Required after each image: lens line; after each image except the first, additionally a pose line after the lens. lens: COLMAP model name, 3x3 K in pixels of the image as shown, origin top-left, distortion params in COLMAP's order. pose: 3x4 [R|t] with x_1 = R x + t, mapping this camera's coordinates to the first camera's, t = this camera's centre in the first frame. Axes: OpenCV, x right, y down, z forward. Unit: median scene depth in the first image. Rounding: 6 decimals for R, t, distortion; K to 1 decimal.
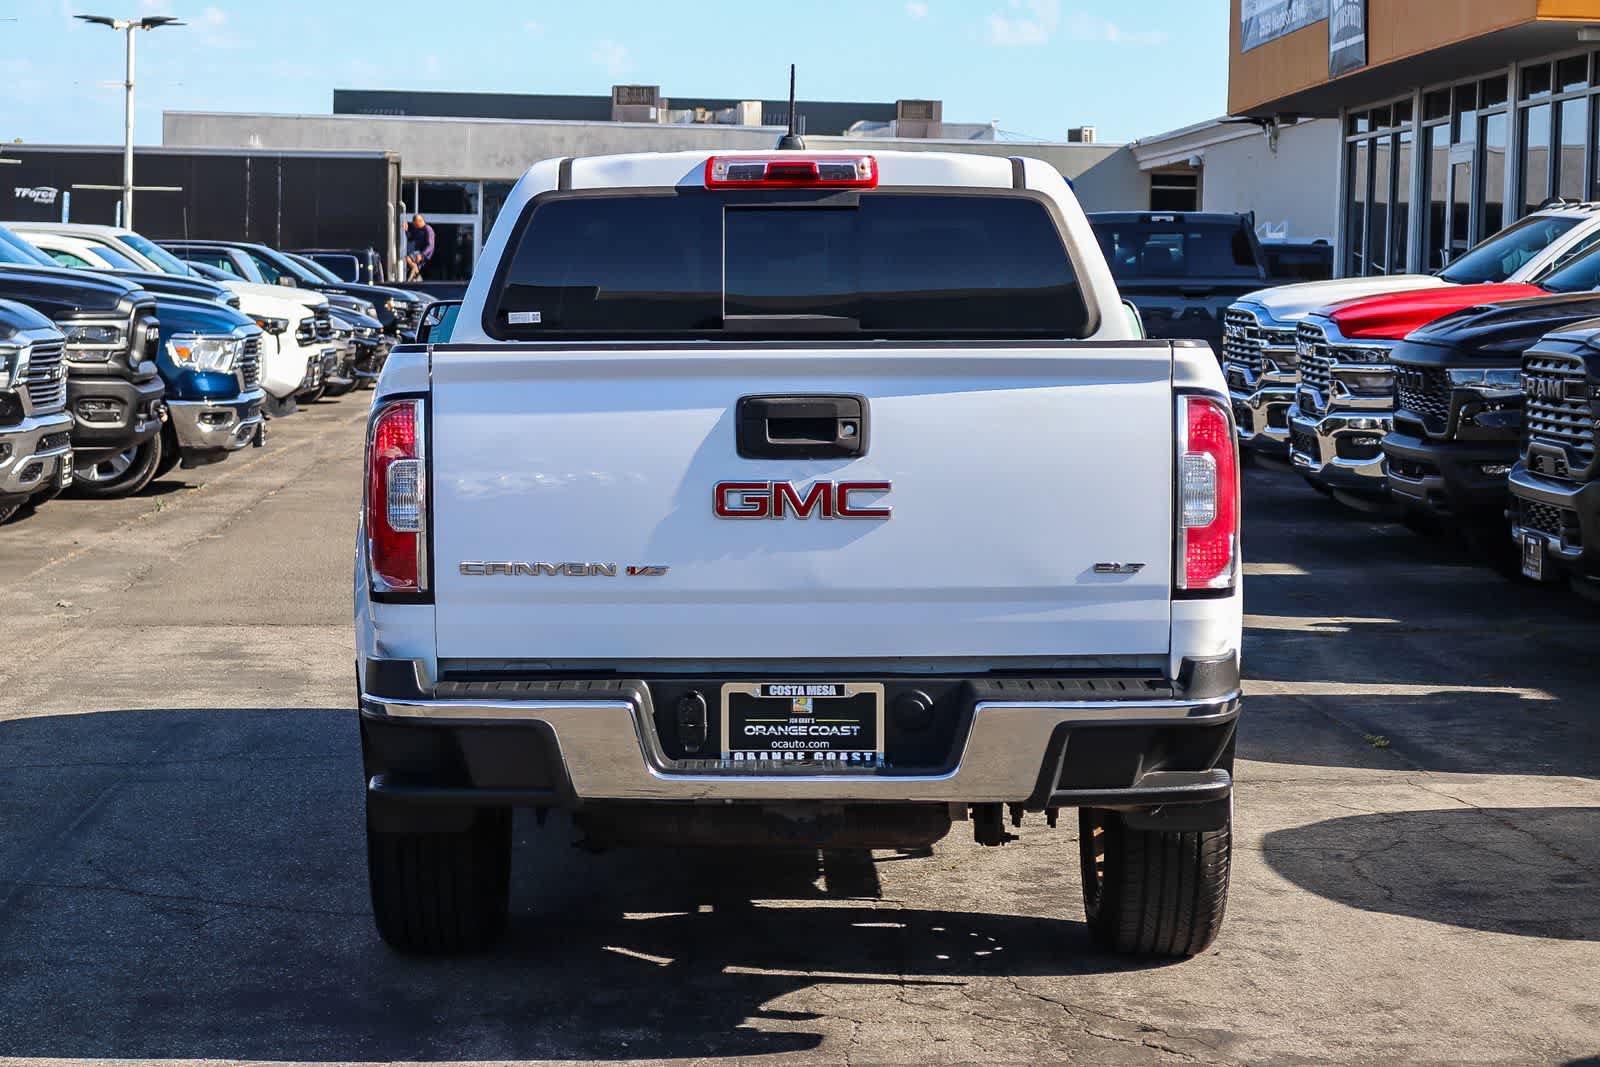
lens RADIAL K [[3555.6, 0, 799.3], [0, 3555.6, 532.5], [0, 0, 1]] dist [-0.085783, 0.000000]
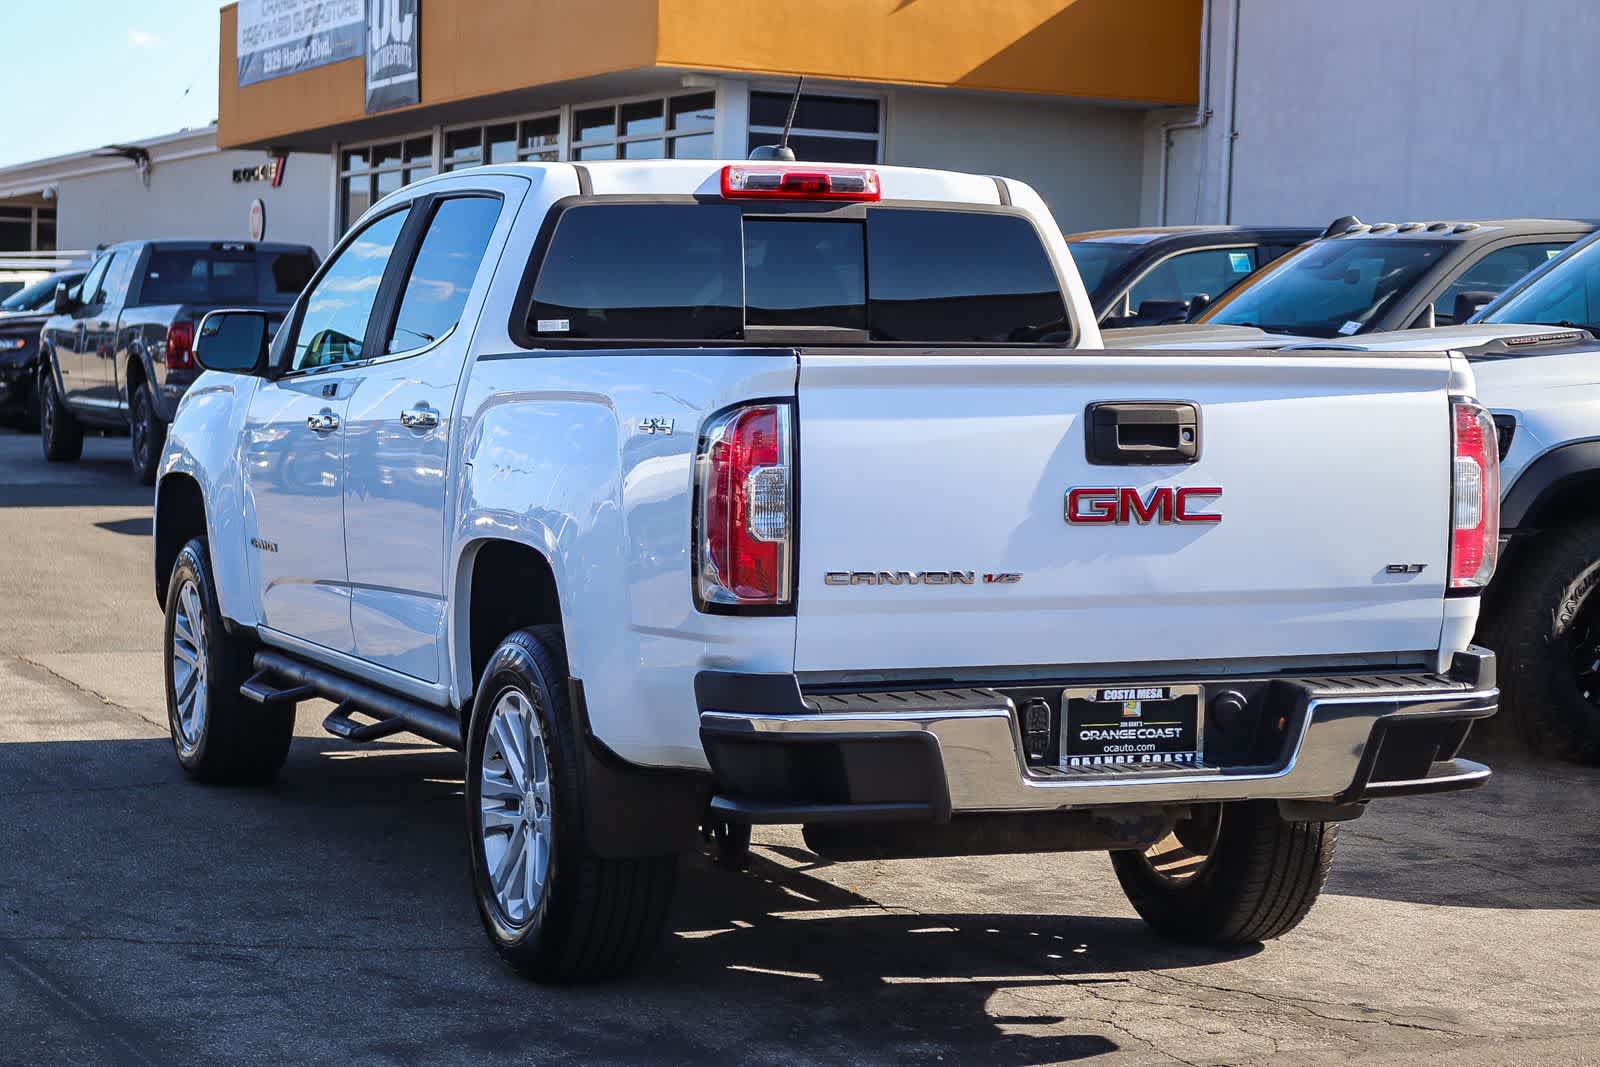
lens RADIAL K [[3398.5, 0, 809.1], [0, 3398.5, 522.6], [0, 0, 1]] dist [-0.009512, 0.000000]
pose [[0.928223, -0.008941, 0.371918, -0.443105], [0.012747, 0.999889, -0.007777, 0.001976], [-0.371807, 0.011959, 0.928233, 0.136916]]
